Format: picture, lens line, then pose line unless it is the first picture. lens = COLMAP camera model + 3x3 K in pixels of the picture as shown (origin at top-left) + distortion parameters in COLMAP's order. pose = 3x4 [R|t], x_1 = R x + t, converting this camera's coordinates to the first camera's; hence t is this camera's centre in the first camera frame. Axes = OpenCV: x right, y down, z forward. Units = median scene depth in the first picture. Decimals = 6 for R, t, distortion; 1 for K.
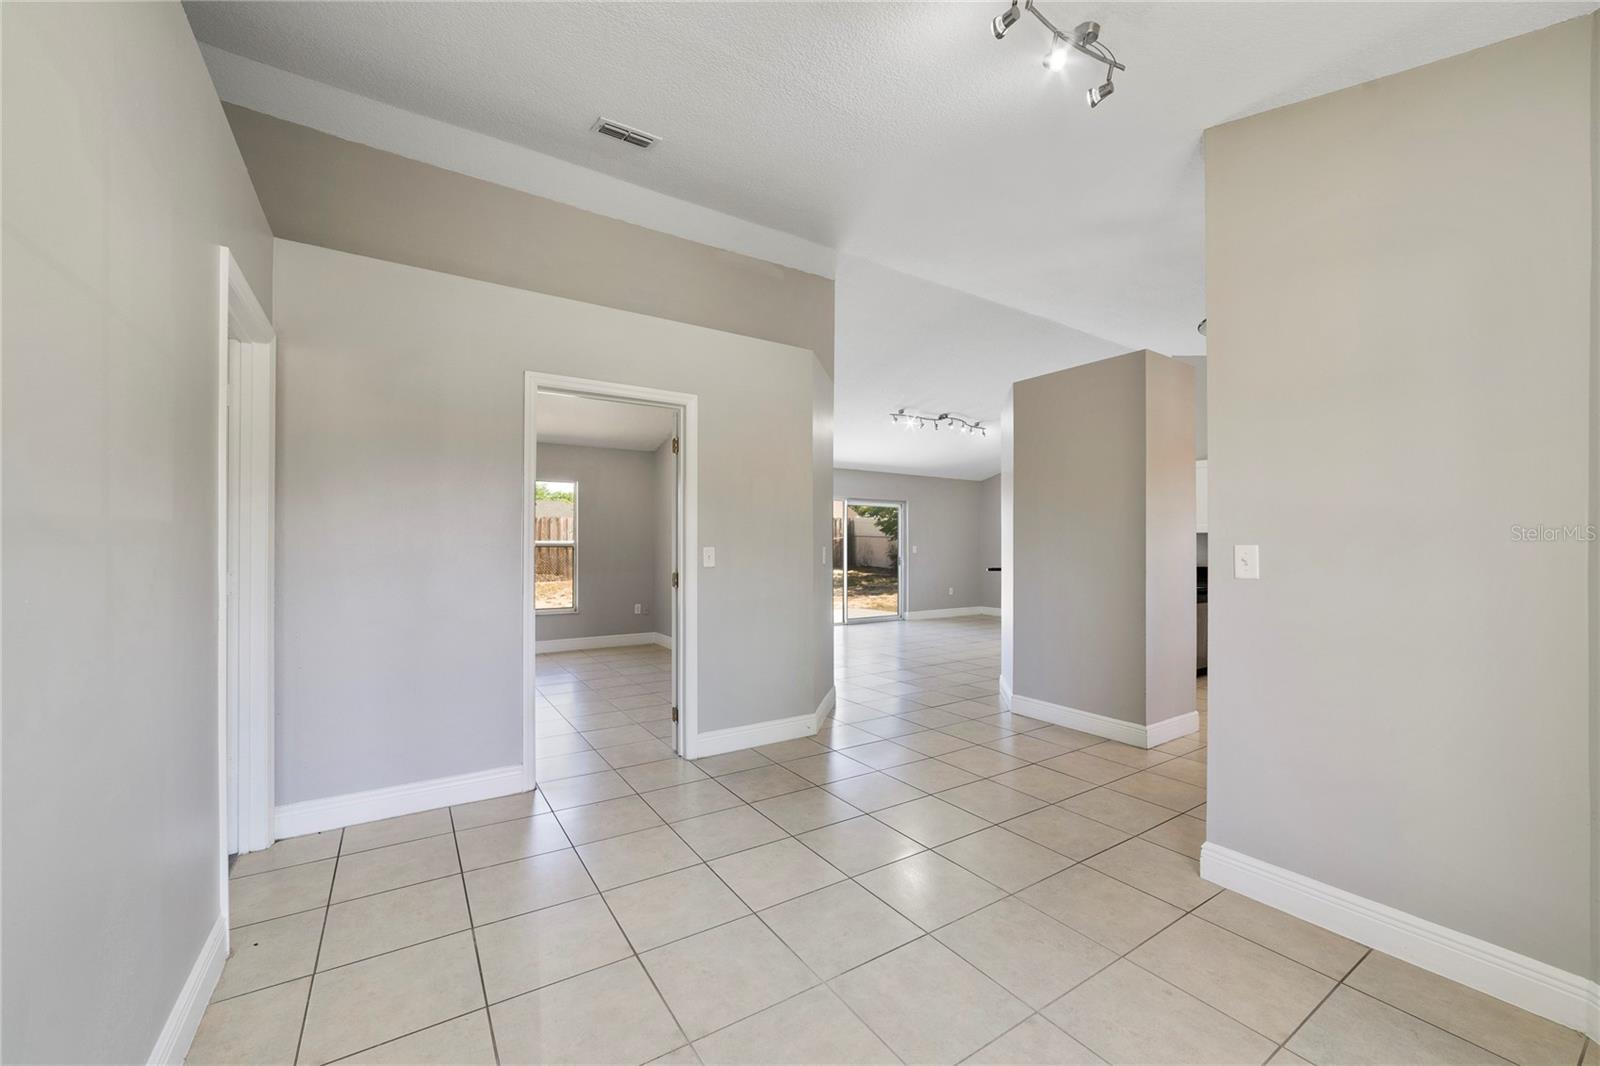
lens RADIAL K [[611.0, 0, 786.6], [0, 611.0, 539.3], [0, 0, 1]] dist [-0.011954, 0.002739]
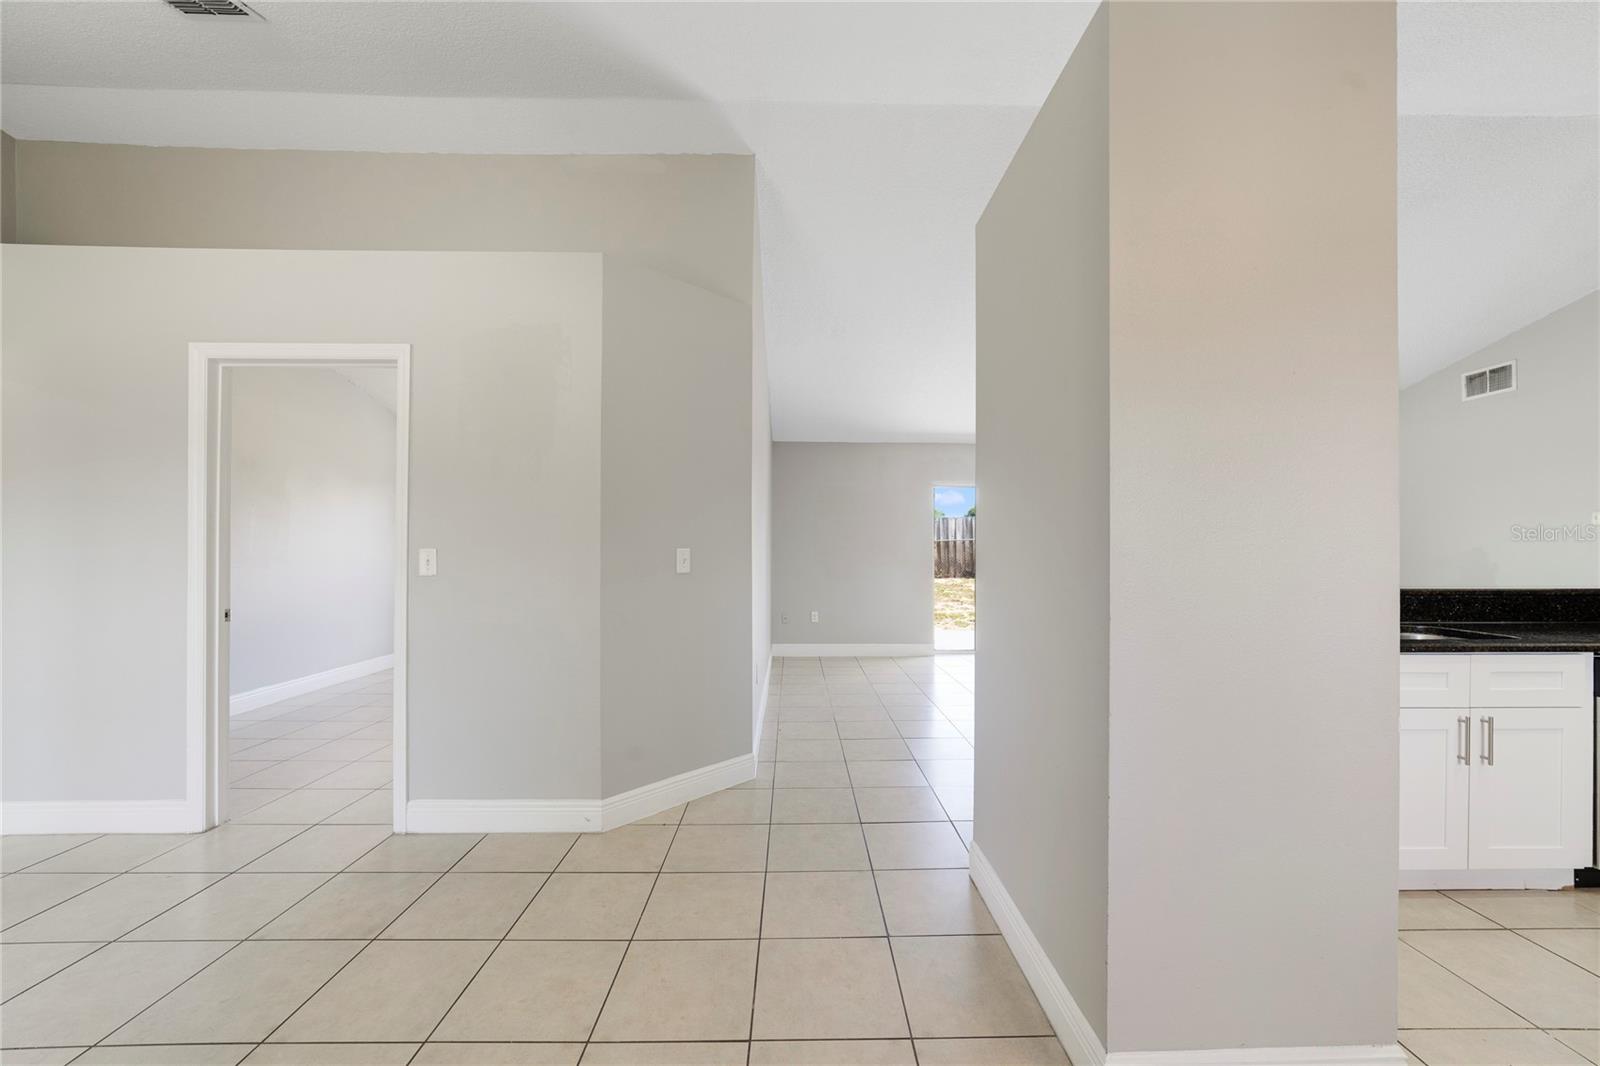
lens RADIAL K [[611.0, 0, 811.5], [0, 611.0, 539.4], [0, 0, 1]] dist [-0.011954, 0.002739]
pose [[0.858821, -0.004333, -0.512258, 0.227448], [0.003476, 0.999990, -0.002631, 0.002037], [0.512264, 0.000479, 0.858828, 0.214990]]
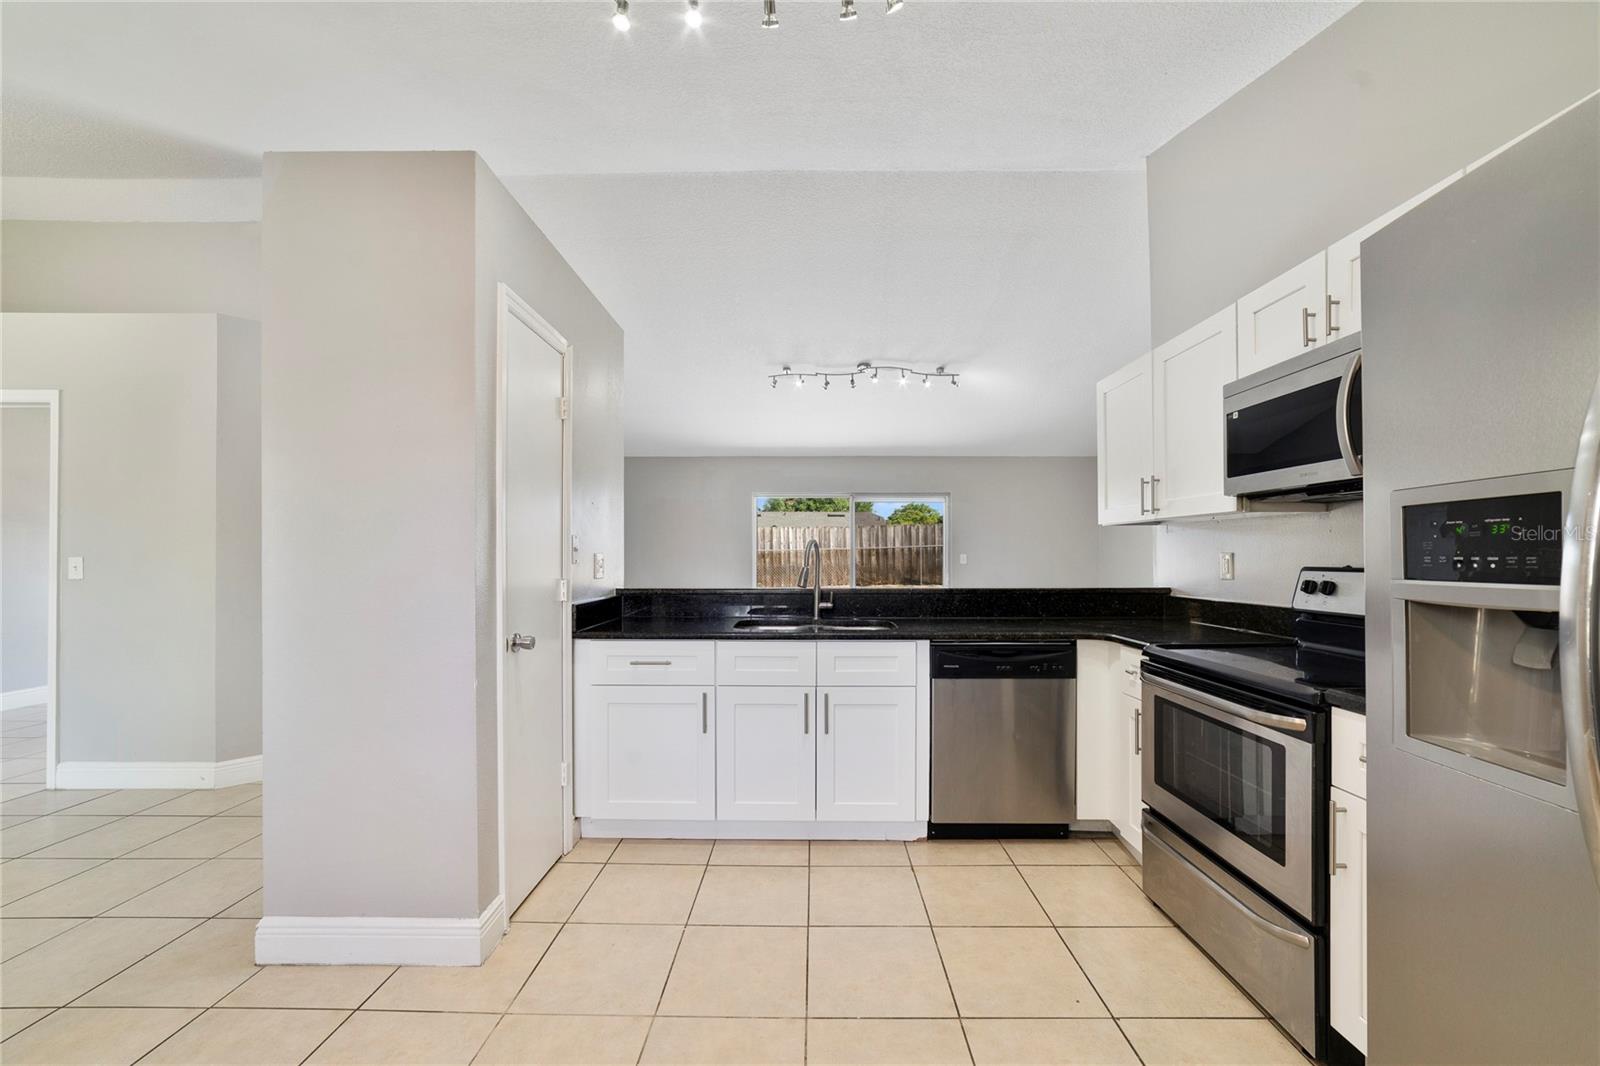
lens RADIAL K [[611.0, 0, 827.1], [0, 611.0, 552.6], [0, 0, 1]] dist [-0.011954, 0.002739]
pose [[0.841130, -0.003681, -0.540821, 0.453360], [0.008330, 0.999946, 0.006149, 0.003703], [0.540769, -0.009677, 0.841116, 0.300739]]
